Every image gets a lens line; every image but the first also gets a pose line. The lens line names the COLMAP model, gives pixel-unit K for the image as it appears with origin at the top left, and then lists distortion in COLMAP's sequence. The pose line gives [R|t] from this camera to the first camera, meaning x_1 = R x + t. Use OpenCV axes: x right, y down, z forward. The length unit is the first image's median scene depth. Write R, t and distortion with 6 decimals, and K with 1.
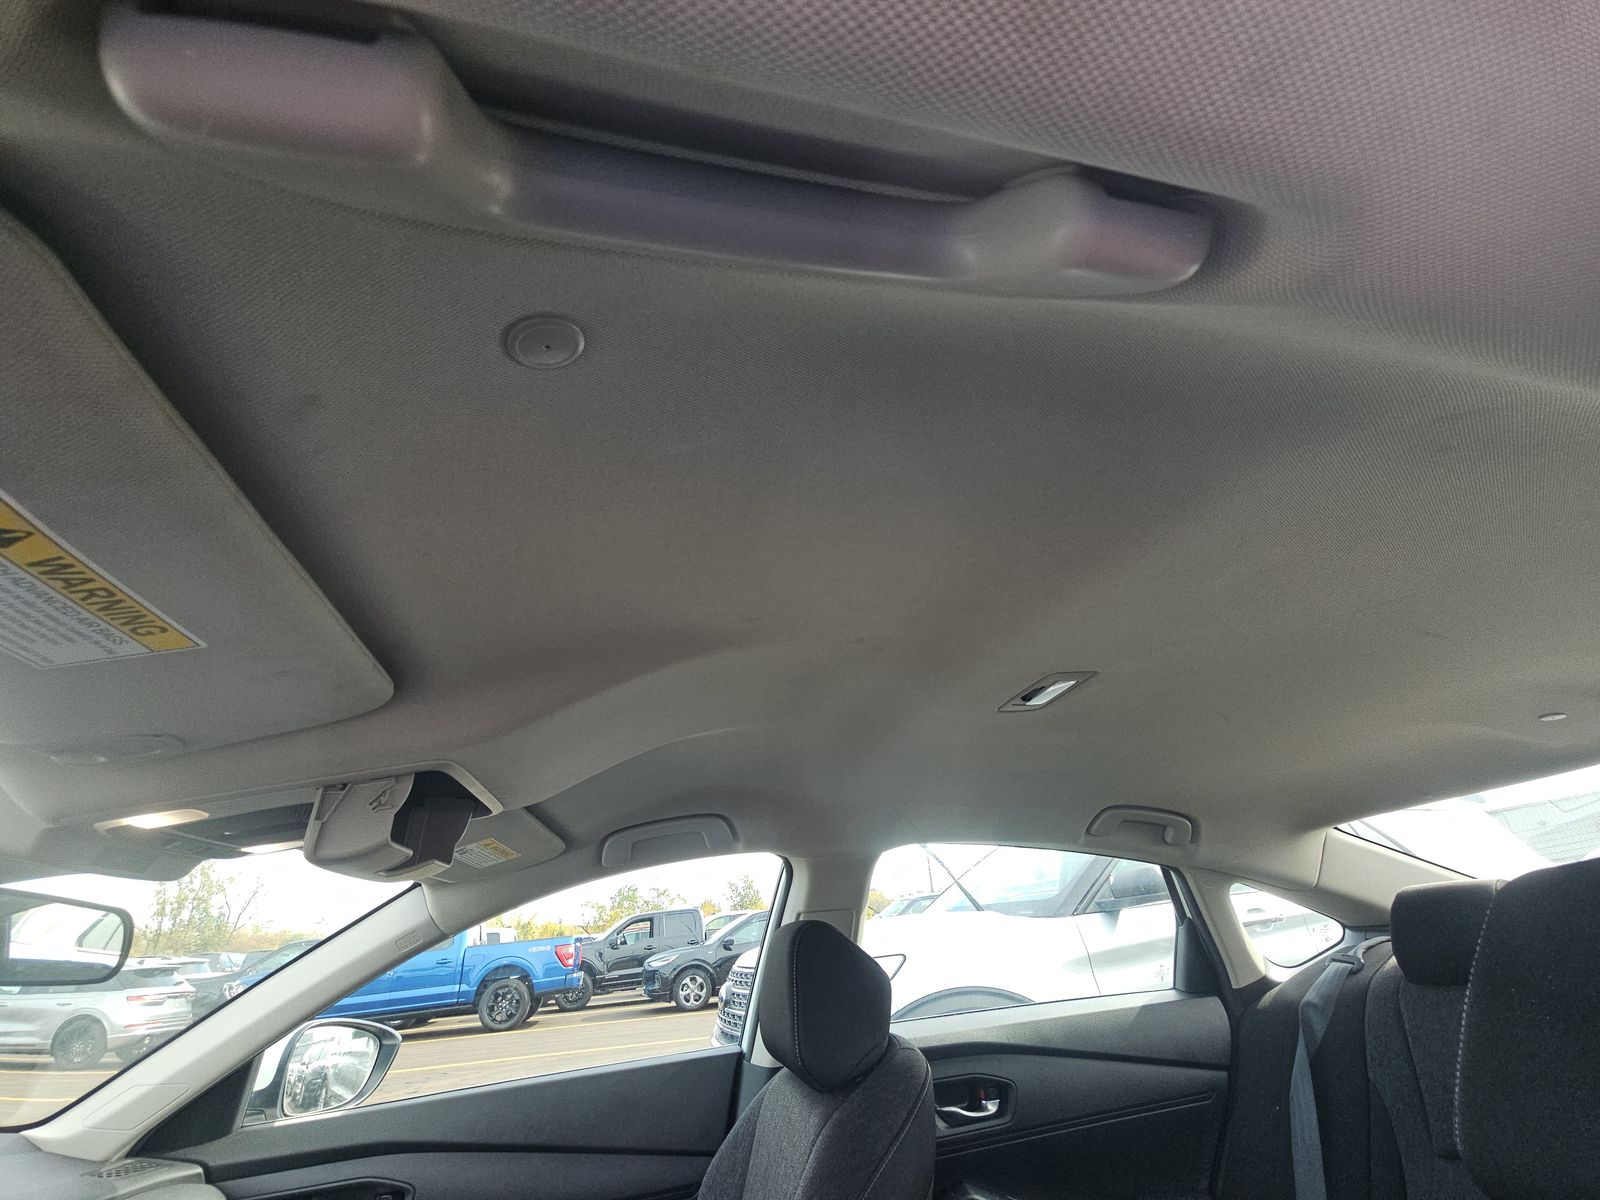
lens RADIAL K [[648.1, 0, 760.7], [0, 648.1, 598.6], [0, 0, 1]] dist [0.018943, -0.016311]
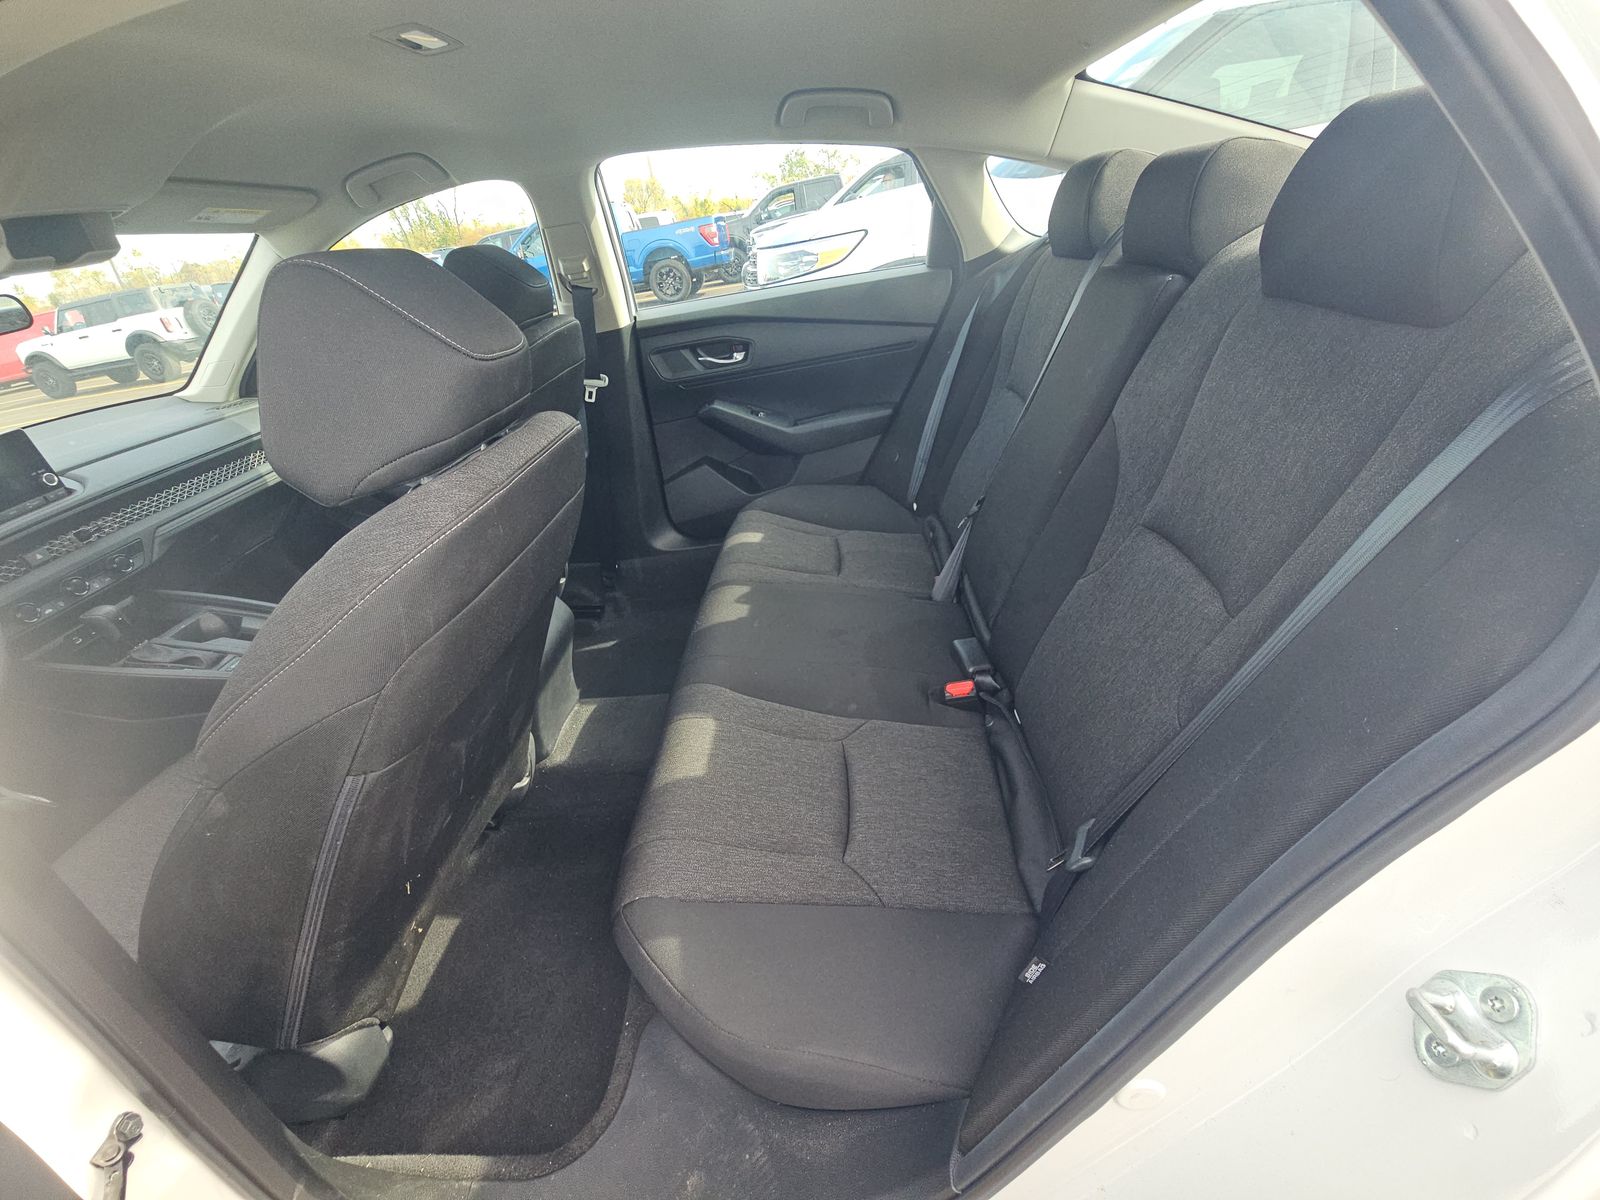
lens RADIAL K [[648.1, 0, 760.7], [0, 648.1, 598.6], [0, 0, 1]] dist [0.018943, -0.016311]
pose [[0.966824, 0.061345, -0.247969, 0.353829], [0.180499, 0.522833, 0.833106, -0.050036], [0.180753, -0.850225, 0.494415, -0.061055]]
